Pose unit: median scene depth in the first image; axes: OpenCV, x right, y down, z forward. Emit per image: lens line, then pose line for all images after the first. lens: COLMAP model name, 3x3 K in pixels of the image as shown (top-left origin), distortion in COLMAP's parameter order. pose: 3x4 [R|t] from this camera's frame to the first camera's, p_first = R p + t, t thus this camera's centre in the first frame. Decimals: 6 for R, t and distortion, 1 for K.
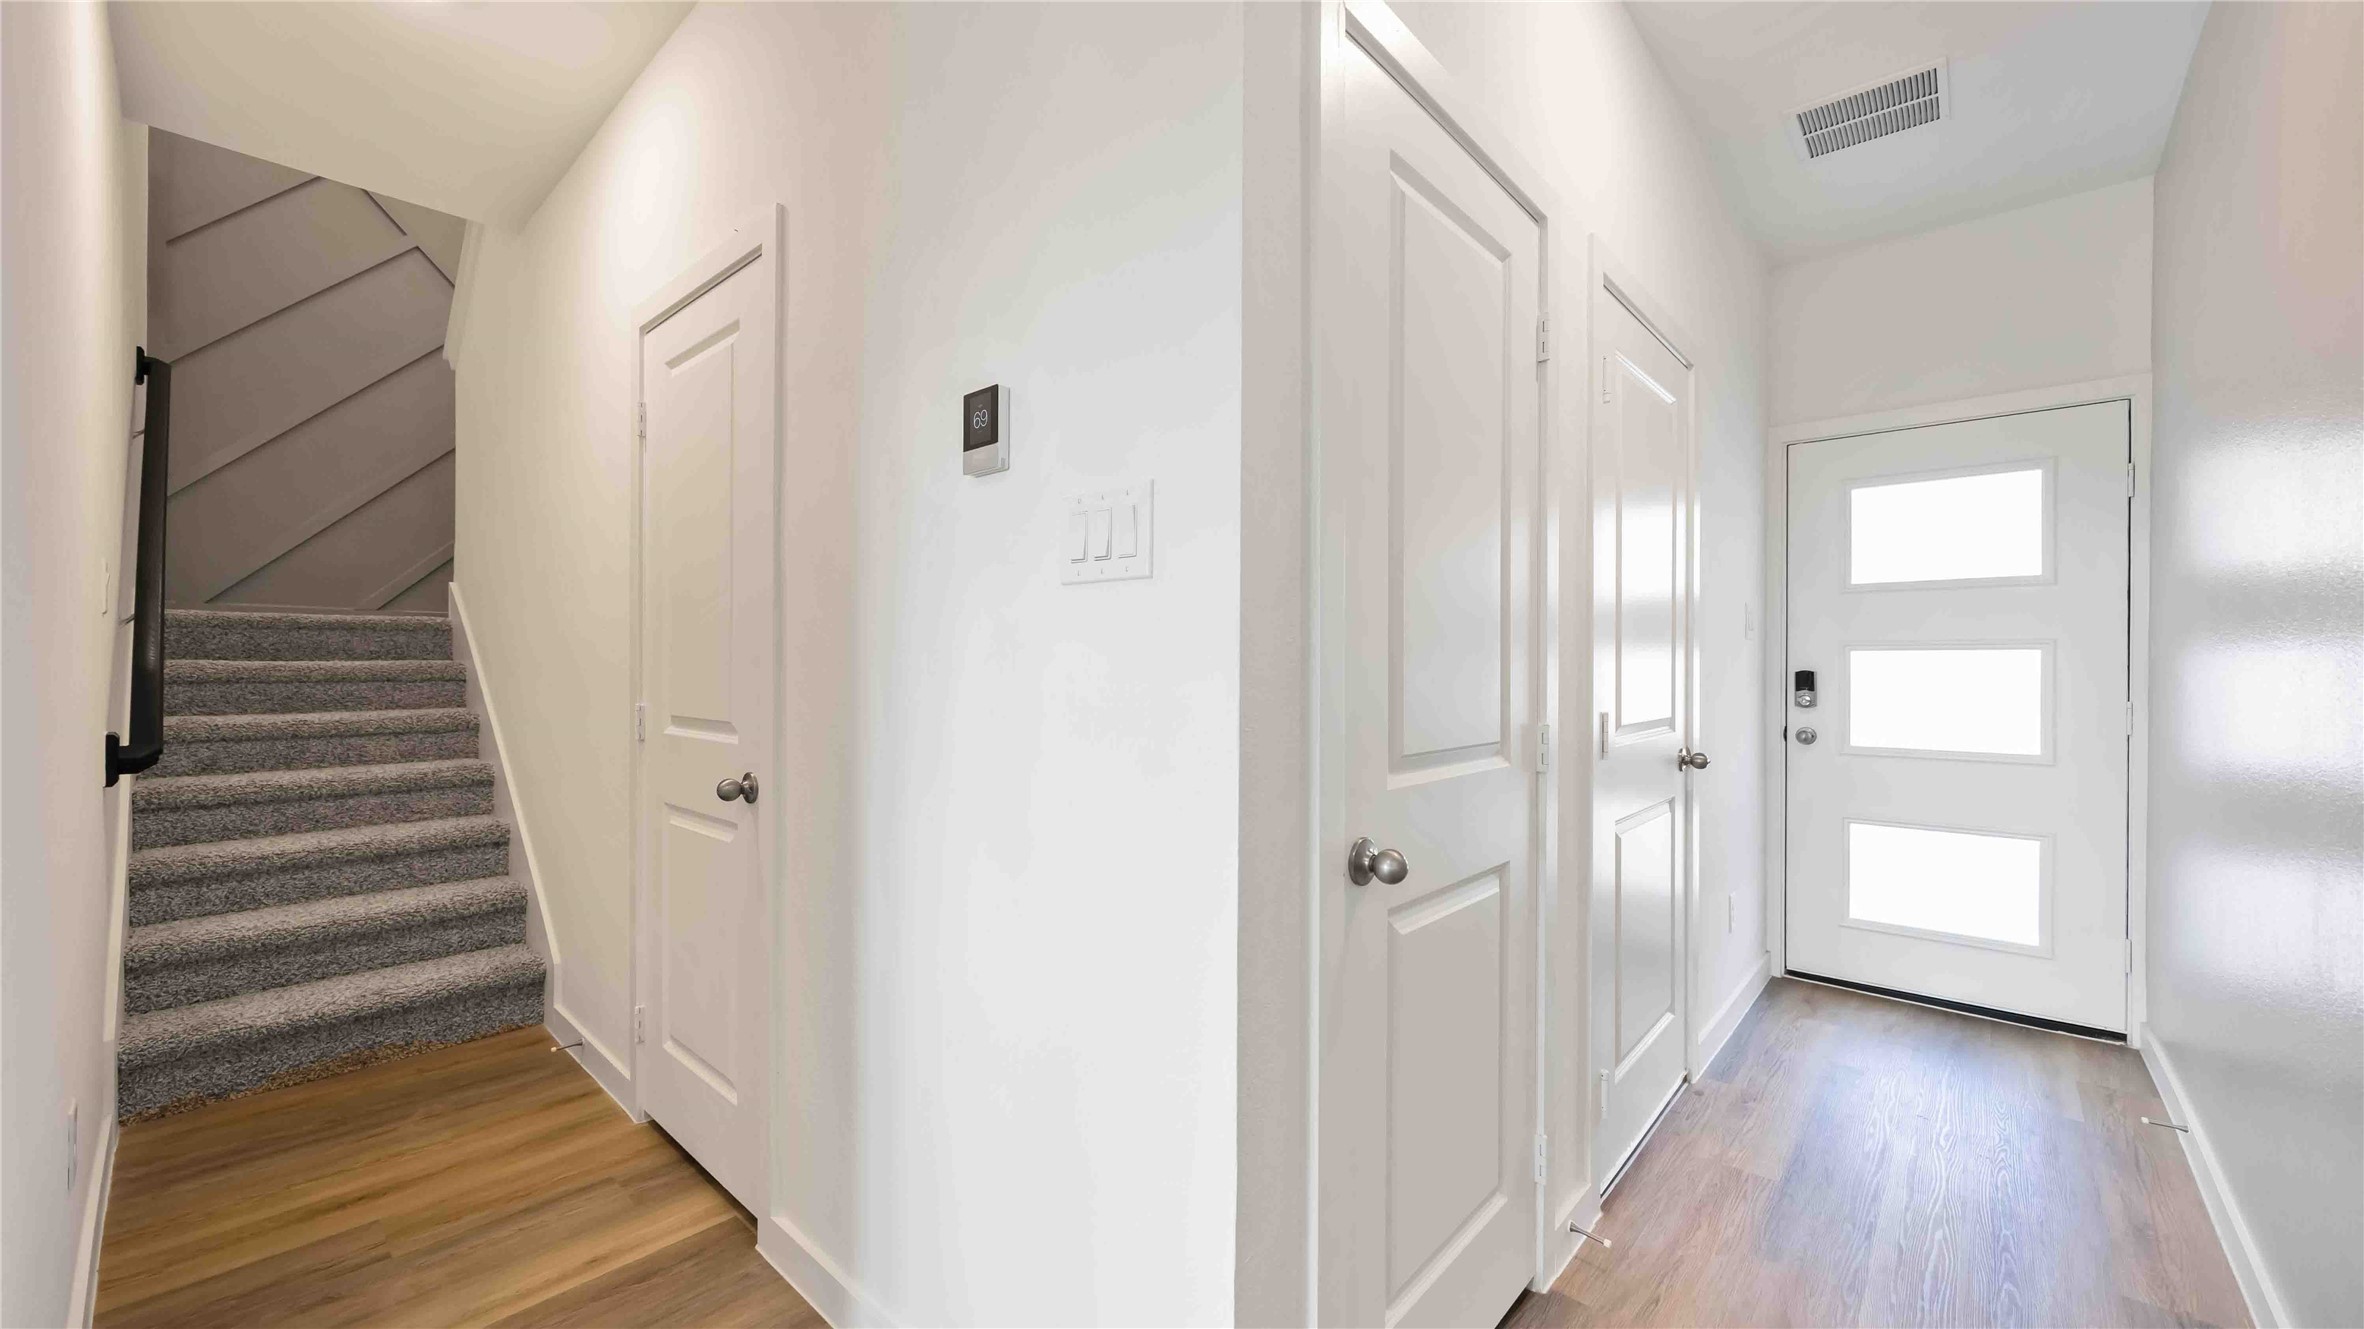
lens RADIAL K [[905.4, 0, 1172.7], [0, 905.4, 663.8], [0, 0, 1]] dist [-0.001379, -0.000171]
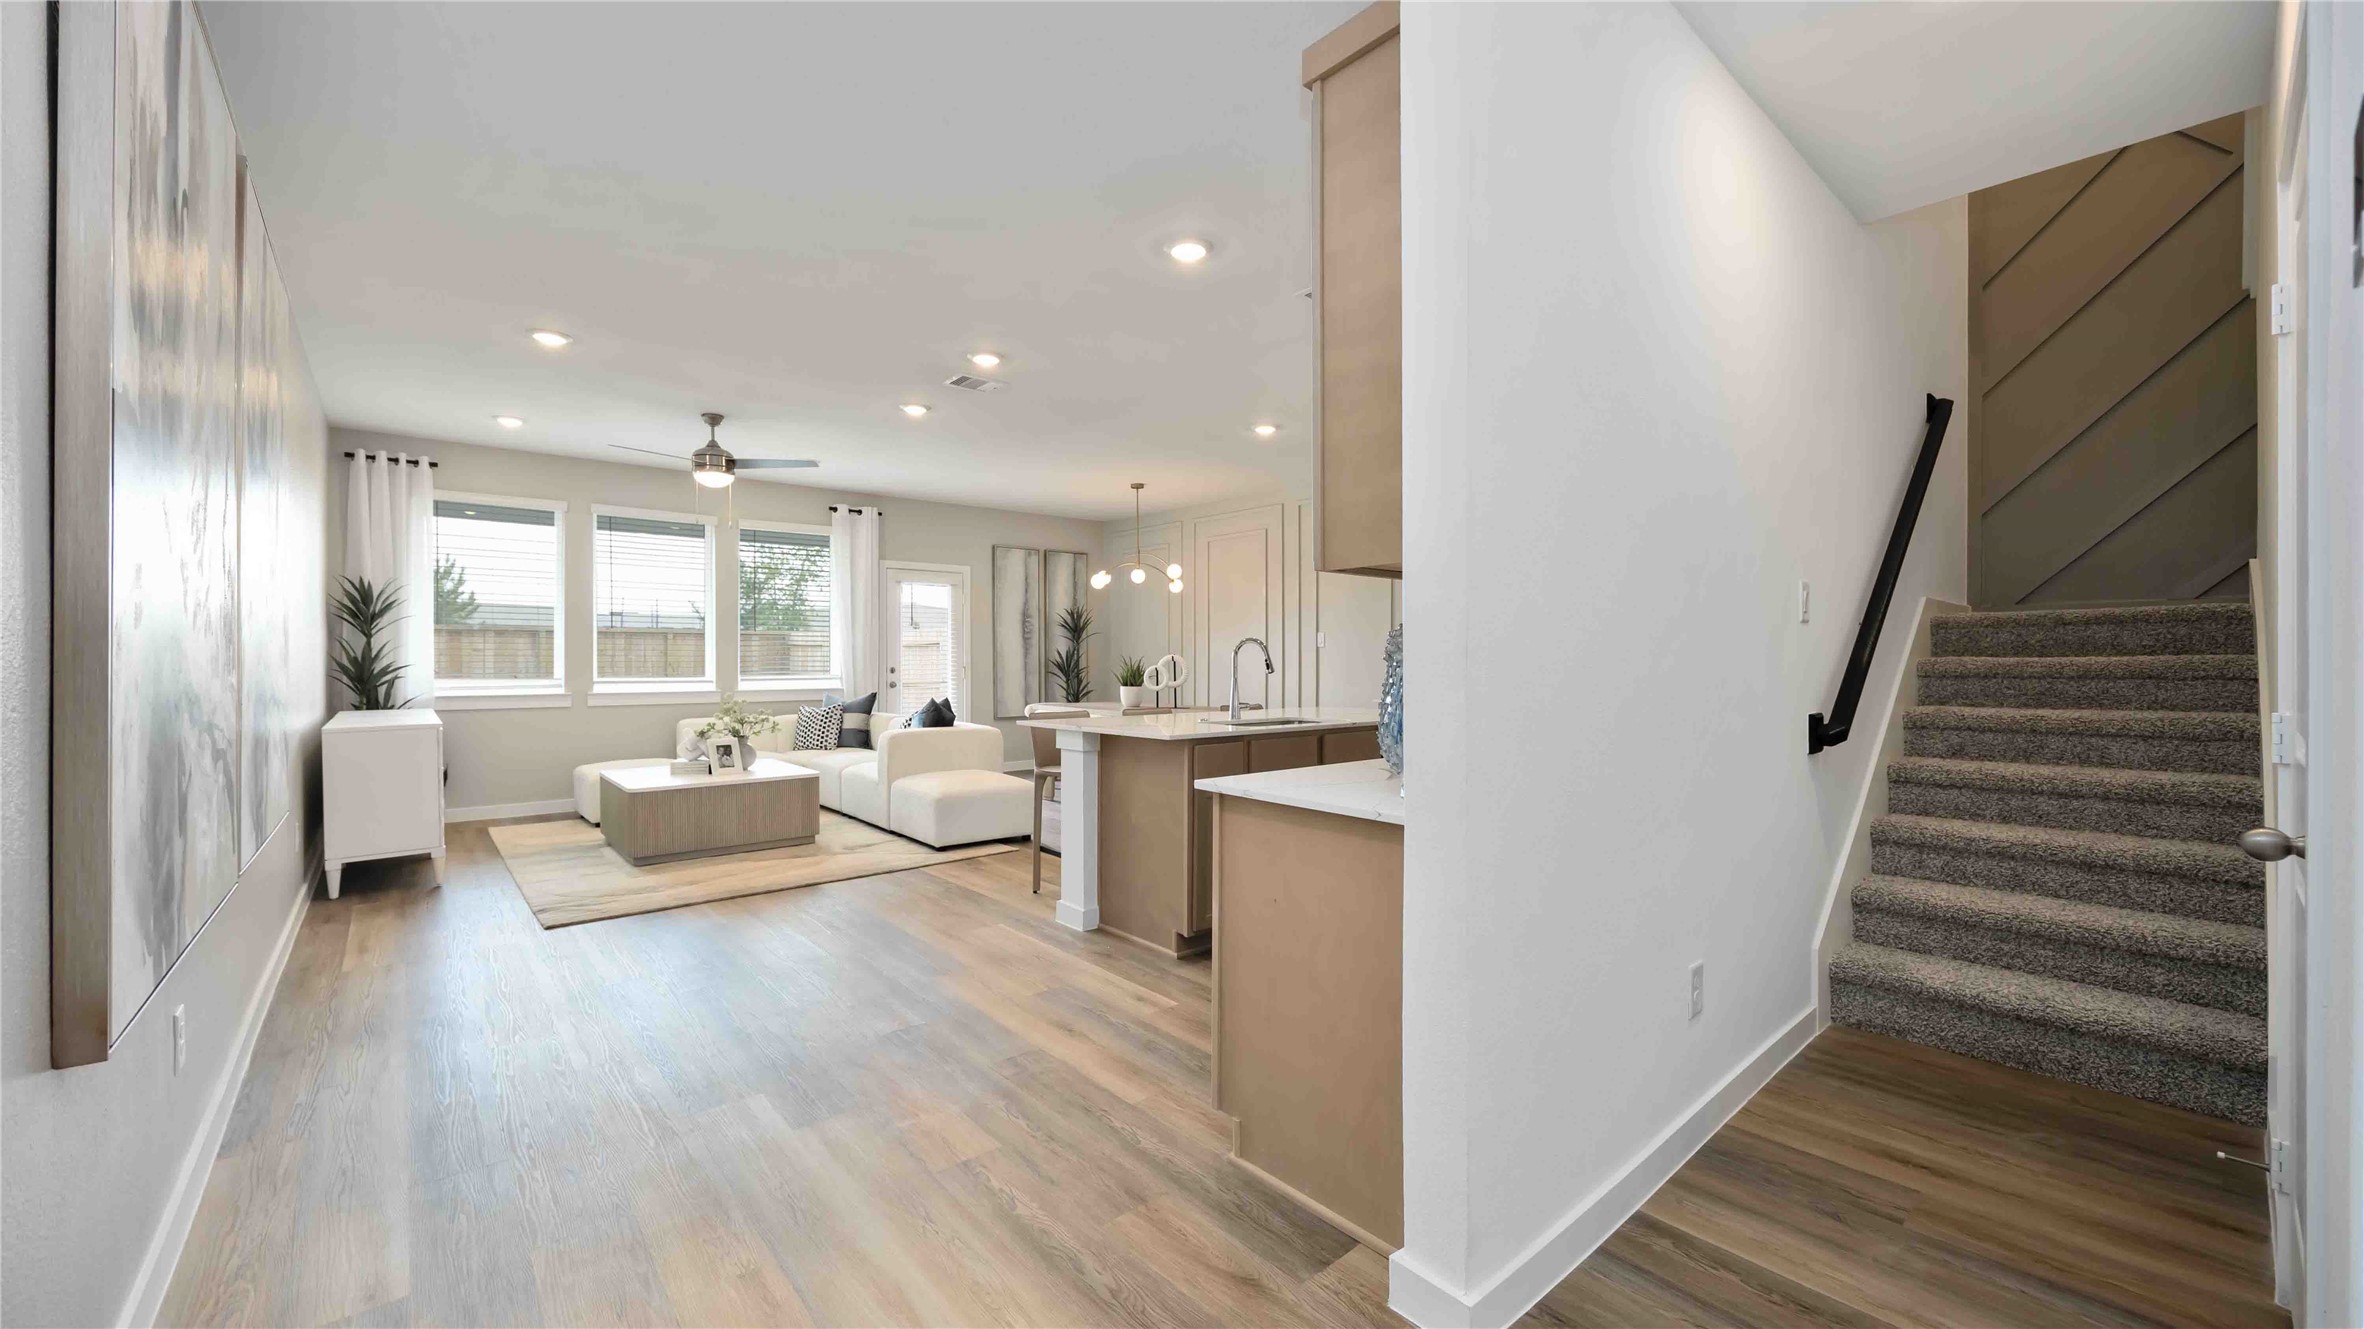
lens RADIAL K [[905.4, 0, 1175.3], [0, 905.4, 655.1], [0, 0, 1]] dist [-0.001379, -0.000171]
pose [[-0.124059, -0.008286, -0.992240, 0.187487], [0.004303, 0.999951, -0.008888, -0.000533], [0.992266, -0.005373, -0.124017, 0.190507]]
